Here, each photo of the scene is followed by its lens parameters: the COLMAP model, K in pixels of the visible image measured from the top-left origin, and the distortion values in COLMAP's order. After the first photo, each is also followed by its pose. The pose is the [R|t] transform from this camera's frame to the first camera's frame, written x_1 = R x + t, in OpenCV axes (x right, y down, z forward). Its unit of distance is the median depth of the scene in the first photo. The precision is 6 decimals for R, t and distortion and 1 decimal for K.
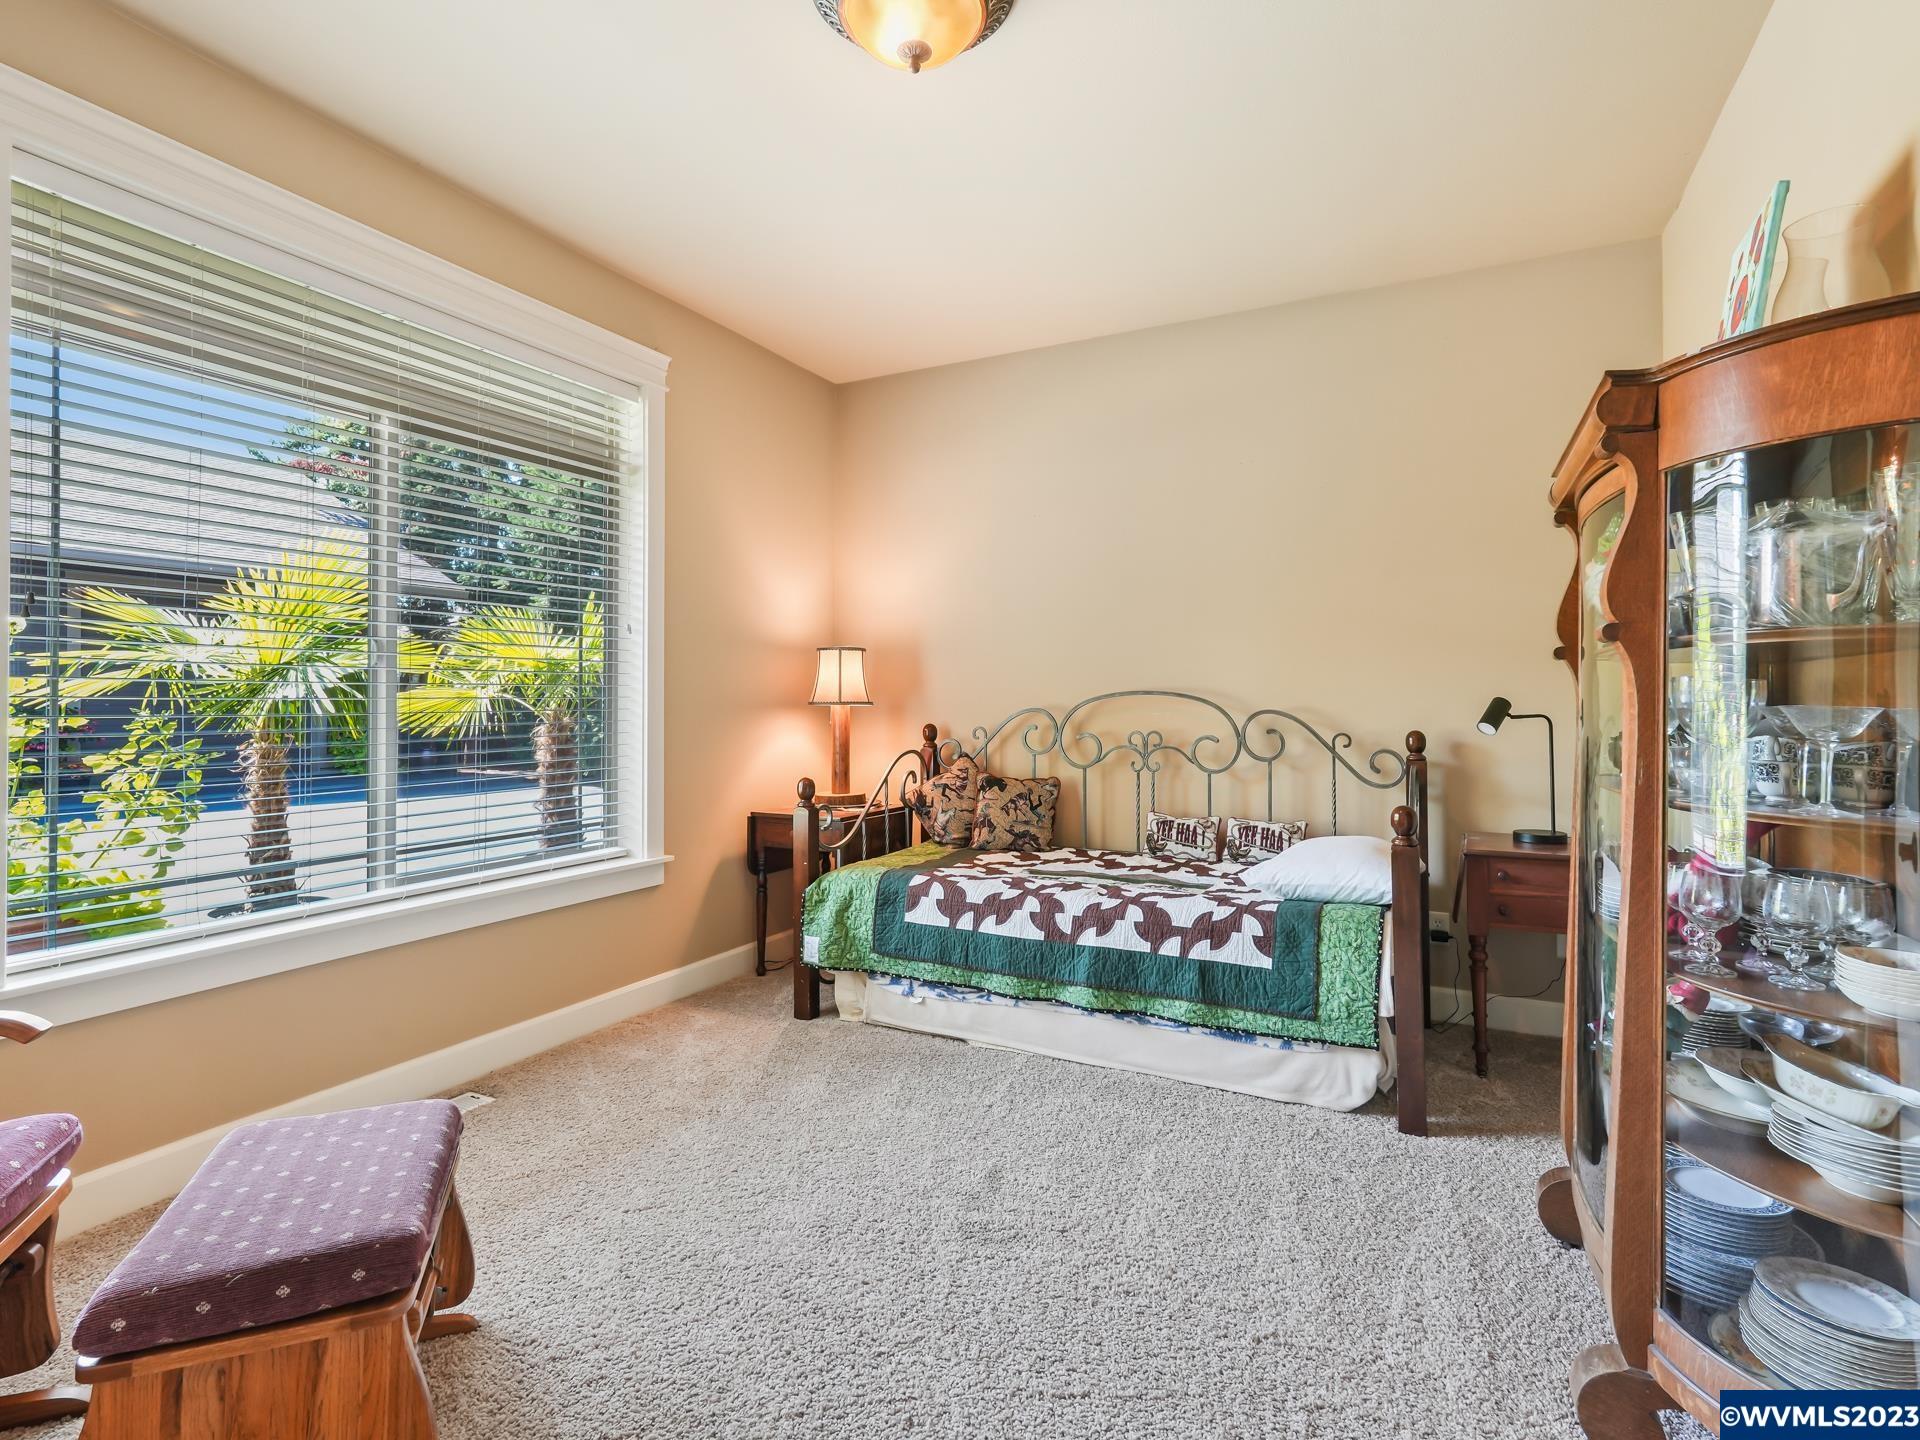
lens RADIAL K [[941.2, 0, 958.9], [0, 941.2, 707.8], [0, 0, 1]] dist [0.001597, 0.000131]
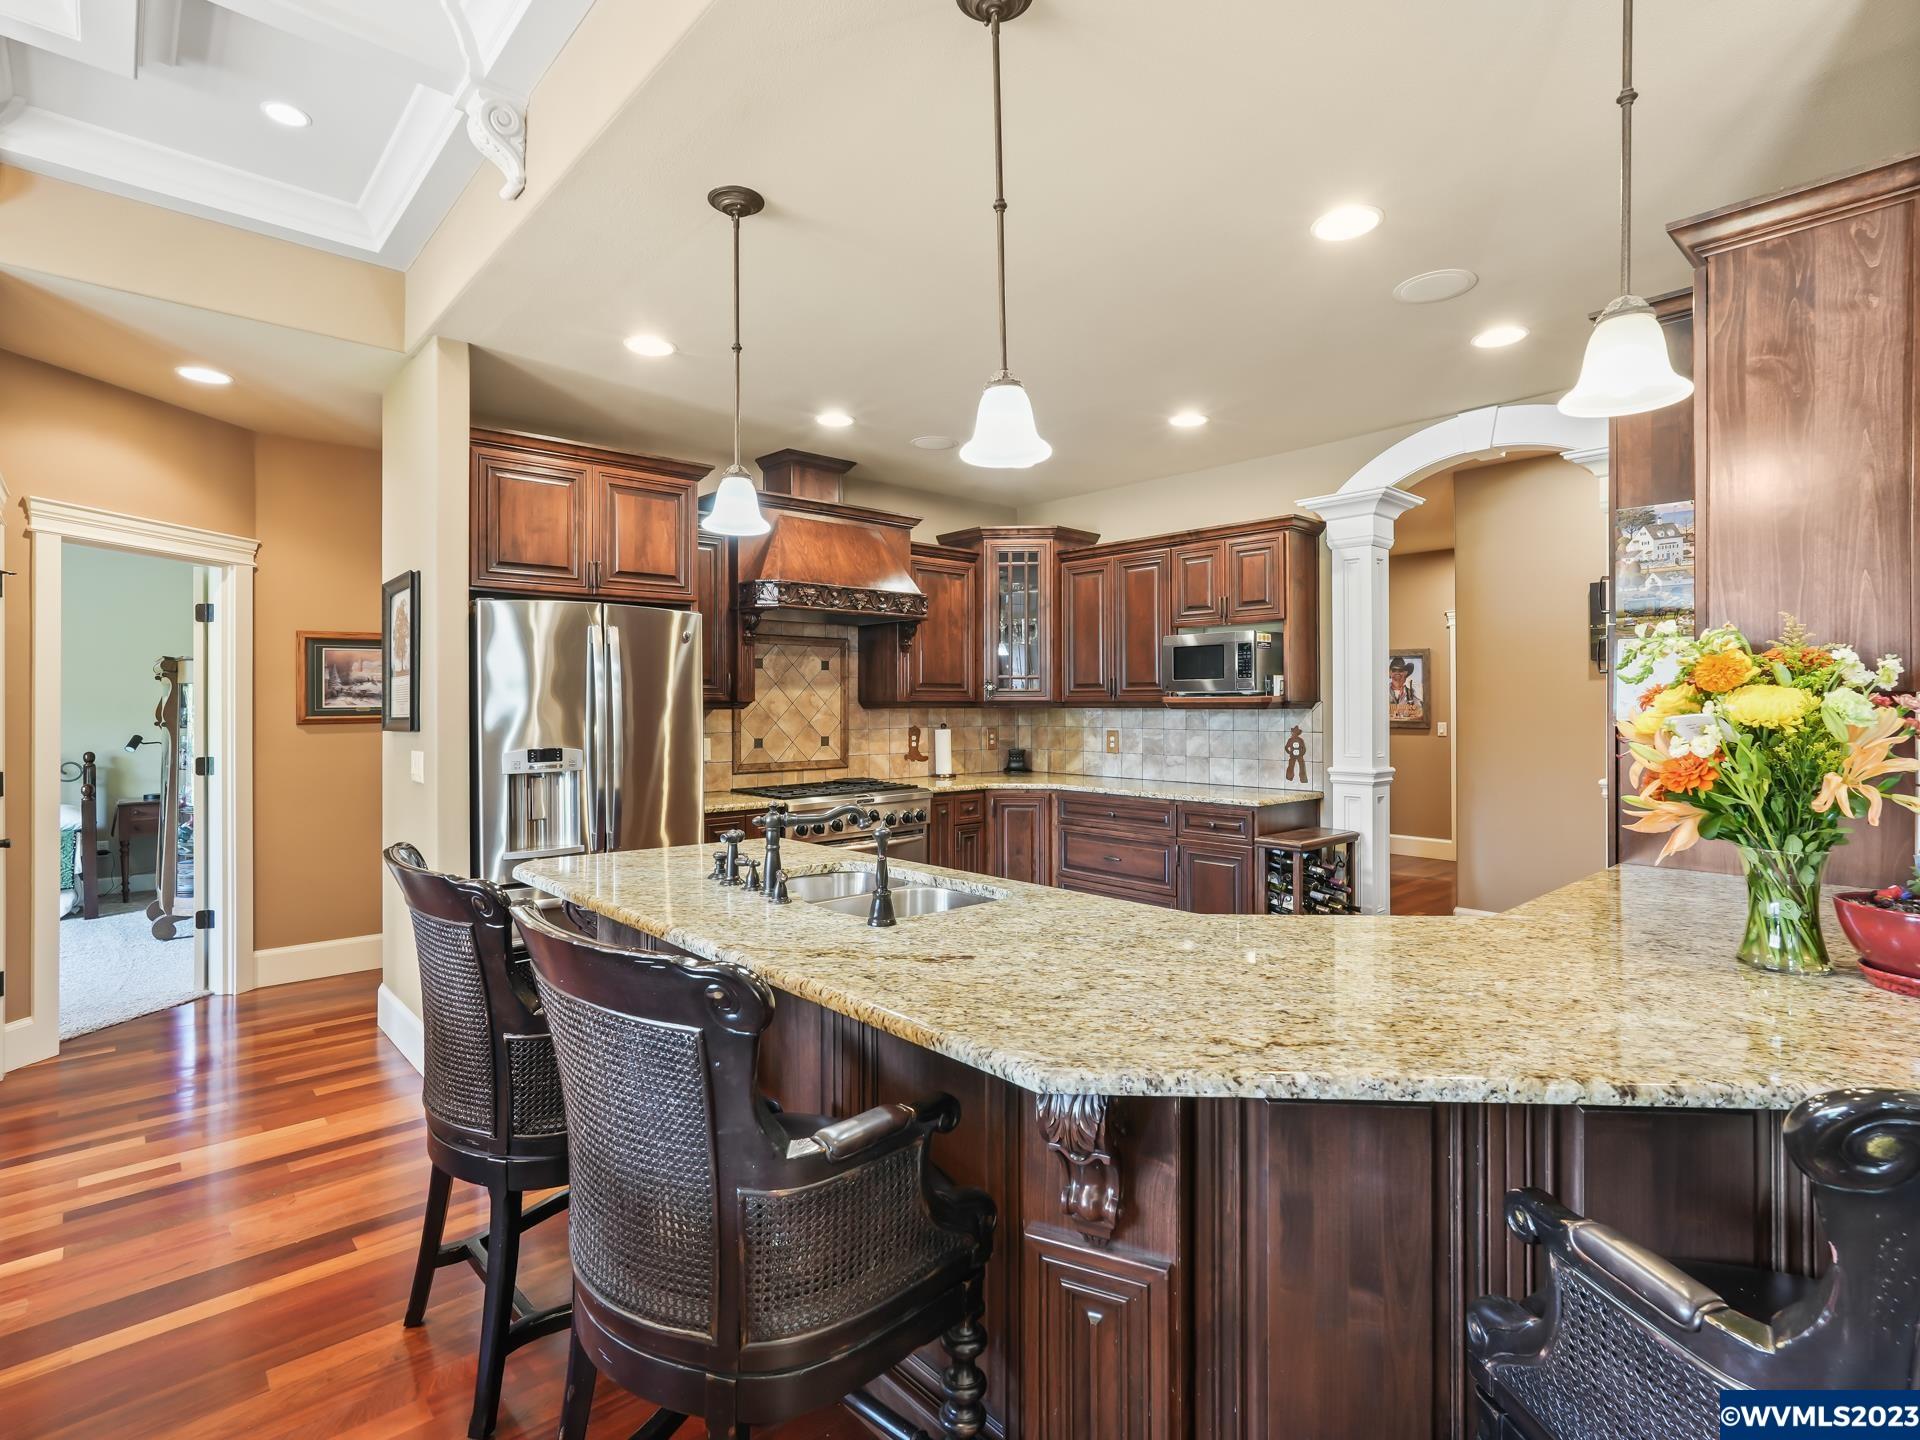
lens RADIAL K [[941.2, 0, 959.6], [0, 941.2, 709.3], [0, 0, 1]] dist [0.001597, 0.000131]
pose [[0.343668, 0.004248, 0.939081, -0.823373], [0.002101, 0.999984, -0.005292, -0.055414], [-0.939089, 0.003791, 0.343654, -1.544204]]
